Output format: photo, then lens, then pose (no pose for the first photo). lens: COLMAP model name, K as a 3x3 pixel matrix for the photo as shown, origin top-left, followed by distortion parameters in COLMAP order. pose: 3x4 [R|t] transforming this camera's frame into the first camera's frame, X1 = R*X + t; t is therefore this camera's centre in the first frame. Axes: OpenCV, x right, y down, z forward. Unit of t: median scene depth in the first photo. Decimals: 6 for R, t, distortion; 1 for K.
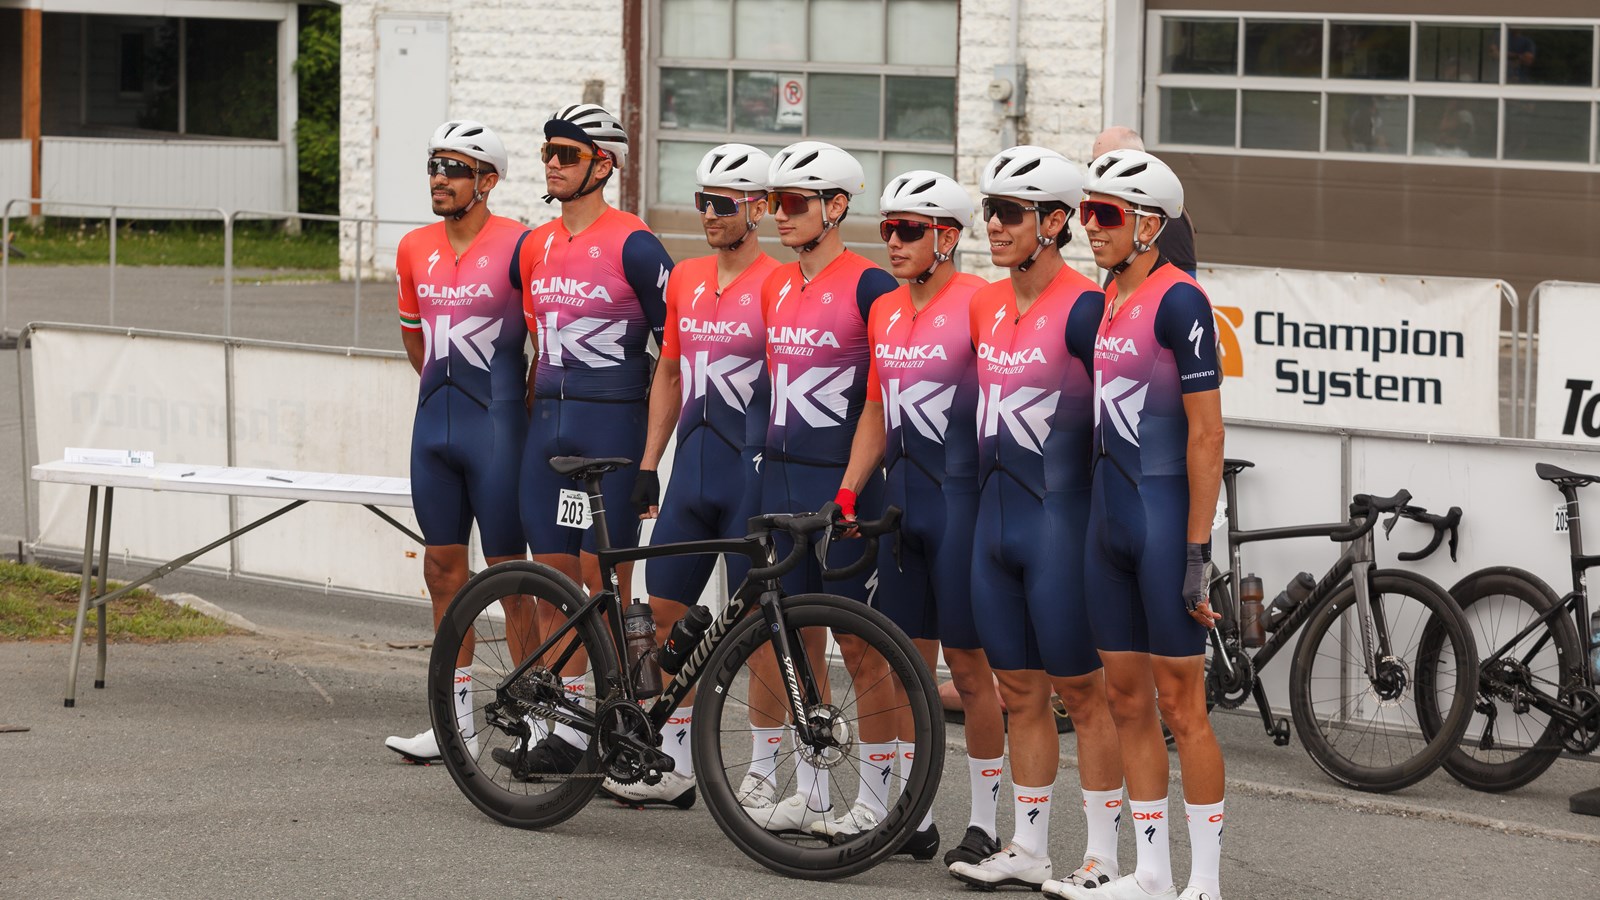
lens RADIAL K [[4881.5, 0, 799.9], [0, 4881.5, 450.7], [0, 0, 1]] dist [-0.010025, 0.000000]
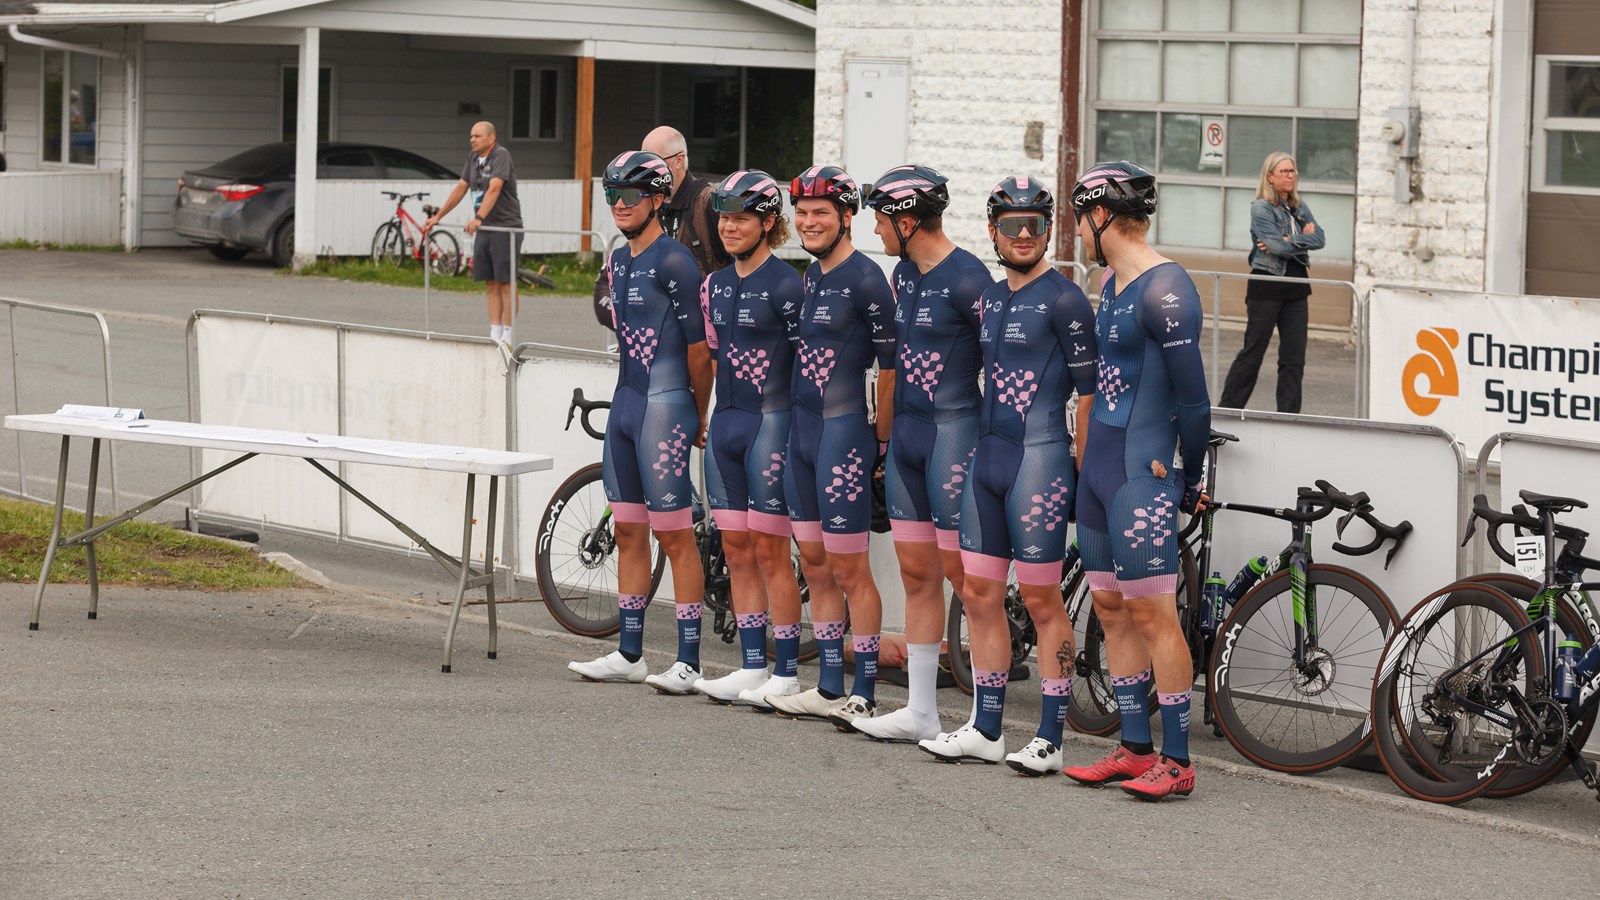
lens RADIAL K [[4881.5, 0, 799.9], [0, 4881.5, 449.2], [0, 0, 1]] dist [-0.010025, 0.000000]
pose [[0.979377, 0.020871, -0.200961, 0.126971], [-0.024432, 0.999585, -0.015257, 0.012037], [0.200559, 0.019852, 0.979481, -0.034970]]
